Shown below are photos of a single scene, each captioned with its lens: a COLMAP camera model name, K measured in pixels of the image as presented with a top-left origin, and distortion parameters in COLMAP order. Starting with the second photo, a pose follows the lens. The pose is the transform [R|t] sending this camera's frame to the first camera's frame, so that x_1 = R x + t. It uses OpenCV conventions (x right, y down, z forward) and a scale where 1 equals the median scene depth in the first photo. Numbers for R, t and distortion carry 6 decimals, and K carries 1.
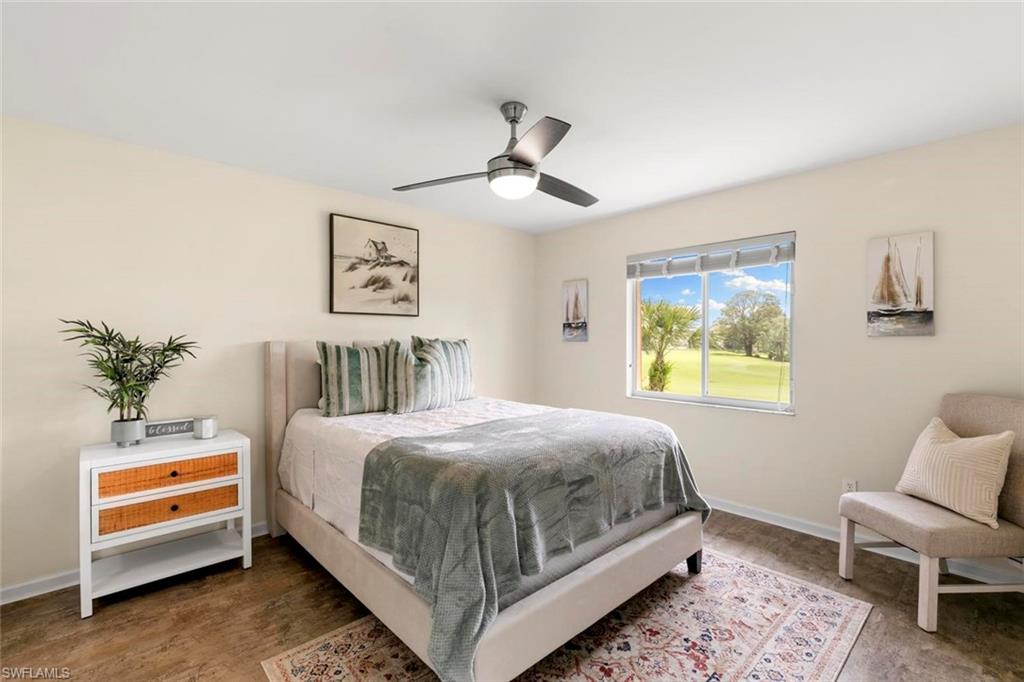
lens RADIAL K [[457.2, 0, 513.9], [0, 457.2, 346.2], [0, 0, 1]] dist [0.008587, -0.002075]
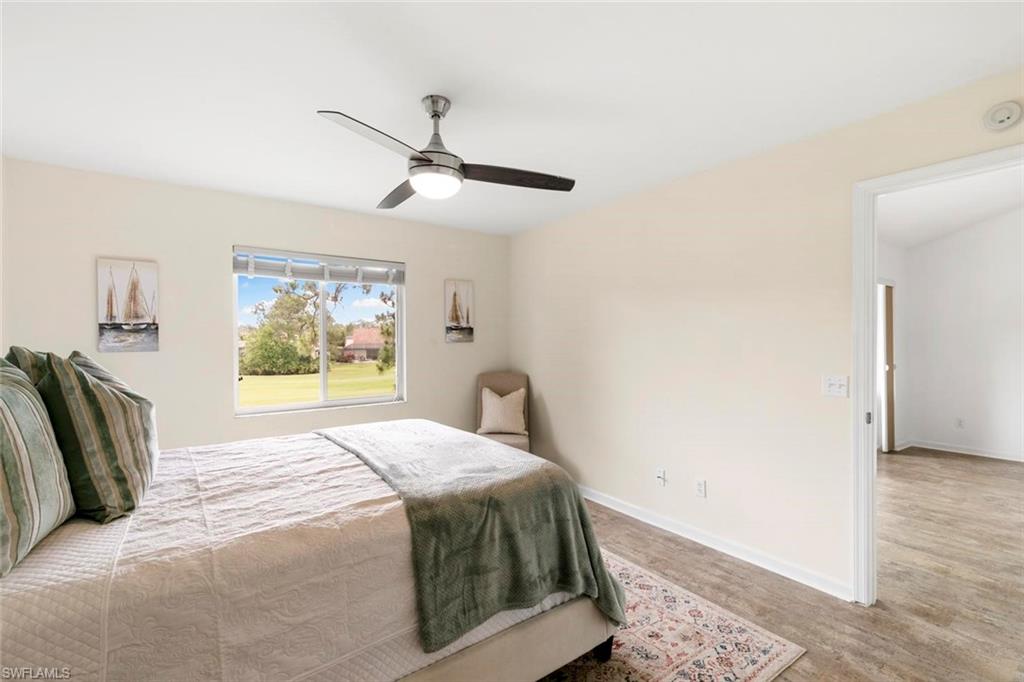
lens RADIAL K [[457.2, 0, 510.8], [0, 457.2, 338.5], [0, 0, 1]] dist [0.008587, -0.002075]
pose [[0.100390, 0.001352, 0.994947, -0.768704], [0.021102, 0.999771, -0.003488, -0.024643], [-0.994724, 0.021345, 0.100338, 0.631905]]
